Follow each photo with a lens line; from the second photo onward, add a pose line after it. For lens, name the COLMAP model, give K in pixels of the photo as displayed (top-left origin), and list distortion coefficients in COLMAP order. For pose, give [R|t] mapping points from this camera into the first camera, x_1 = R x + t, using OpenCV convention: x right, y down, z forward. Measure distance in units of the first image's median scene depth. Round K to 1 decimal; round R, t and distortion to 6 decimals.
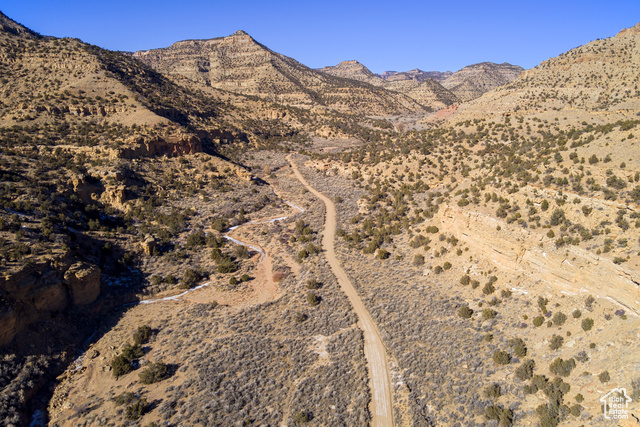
lens RADIAL K [[466.1, 0, 324.8], [0, 466.1, 186.0], [0, 0, 1]] dist [-0.059093, 0.004378]
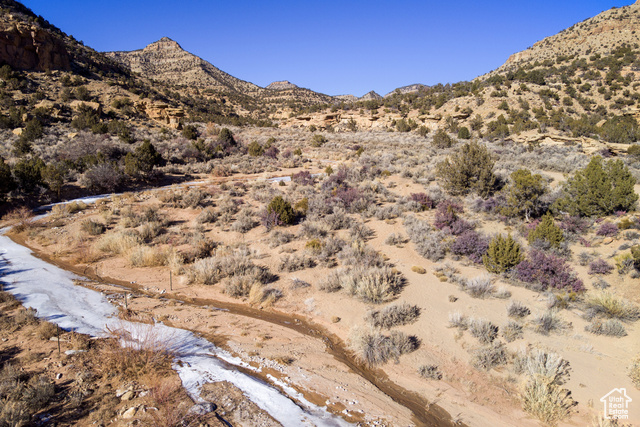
lens RADIAL K [[441.9, 0, 292.9], [0, 441.9, 196.9], [0, 0, 1]] dist [-0.073402, 0.020479]
pose [[0.995072, -0.015224, 0.097977, -0.094034], [0.019388, 0.998942, -0.041693, 0.067742], [-0.097239, 0.043387, 0.994315, 0.577106]]
